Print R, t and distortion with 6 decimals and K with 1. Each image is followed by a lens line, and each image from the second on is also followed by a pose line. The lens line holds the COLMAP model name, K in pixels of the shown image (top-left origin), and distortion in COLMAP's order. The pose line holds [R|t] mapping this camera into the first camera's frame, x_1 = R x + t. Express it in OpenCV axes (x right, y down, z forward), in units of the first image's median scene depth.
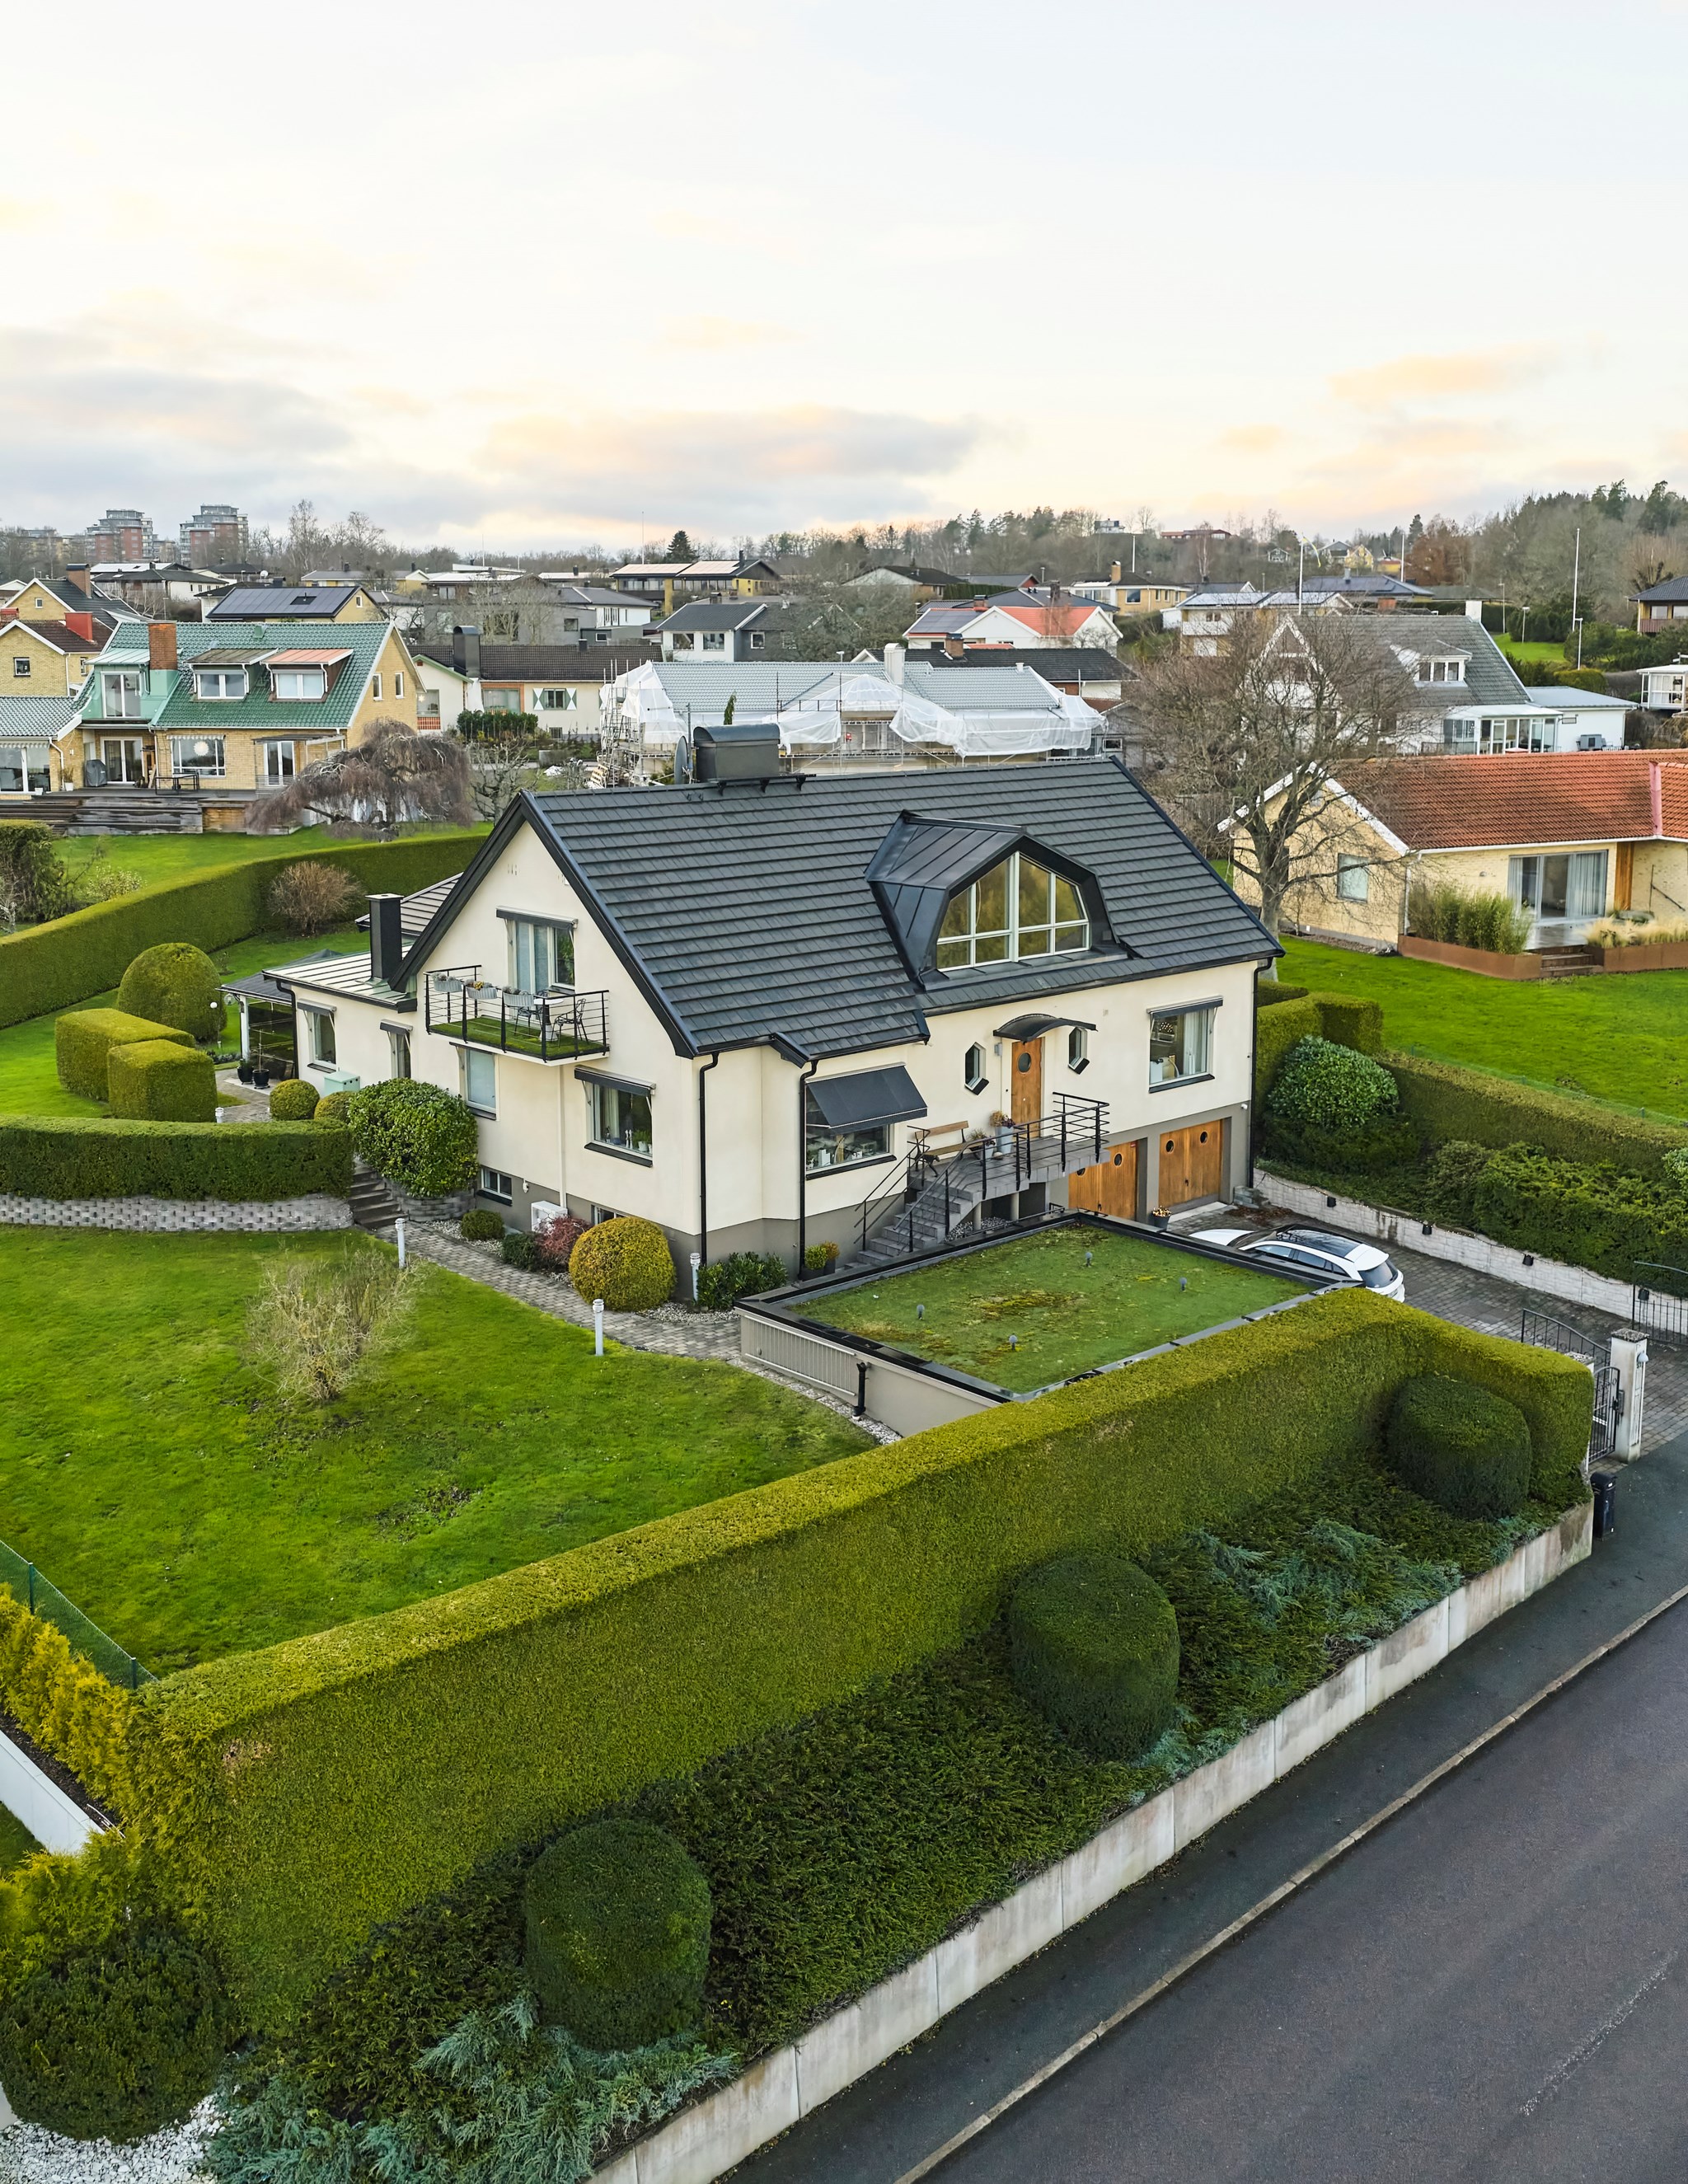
lens RADIAL K [[2088.0, 0, 847.5], [0, 2088.0, 935.0], [0, 0, 1]] dist [0.011316, -0.015728]
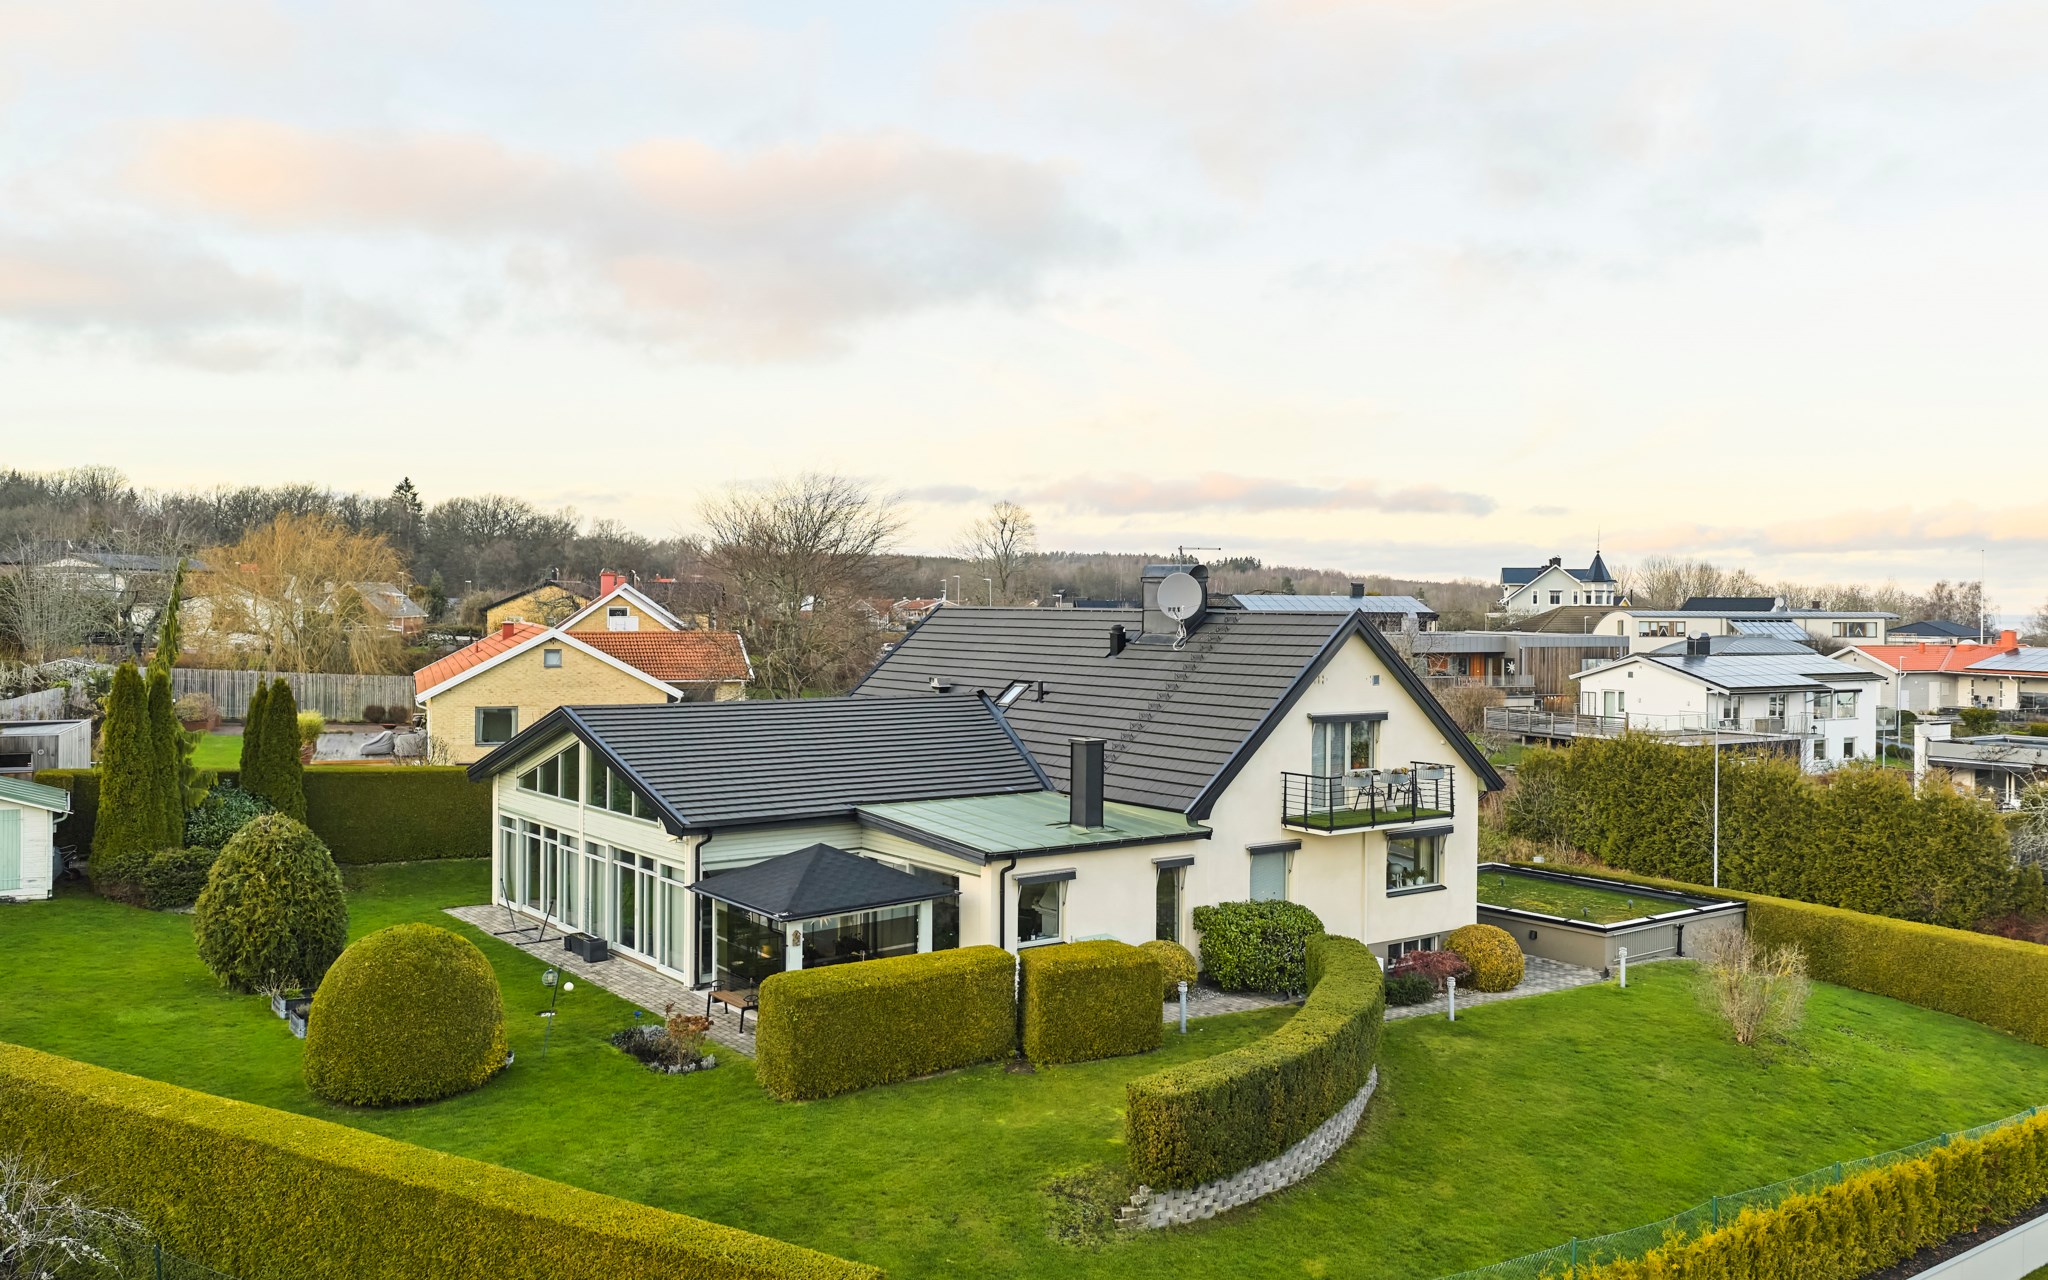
lens RADIAL K [[1688.6, 0, 1023.6], [0, 1688.6, 592.8], [0, 0, 1]] dist [0.011128, -0.012227]
pose [[0.102522, 0.006105, 0.994712, -1.098827], [0.130856, 0.991208, -0.019570, -0.081903], [-0.986086, 0.132170, 0.100821, 1.047339]]
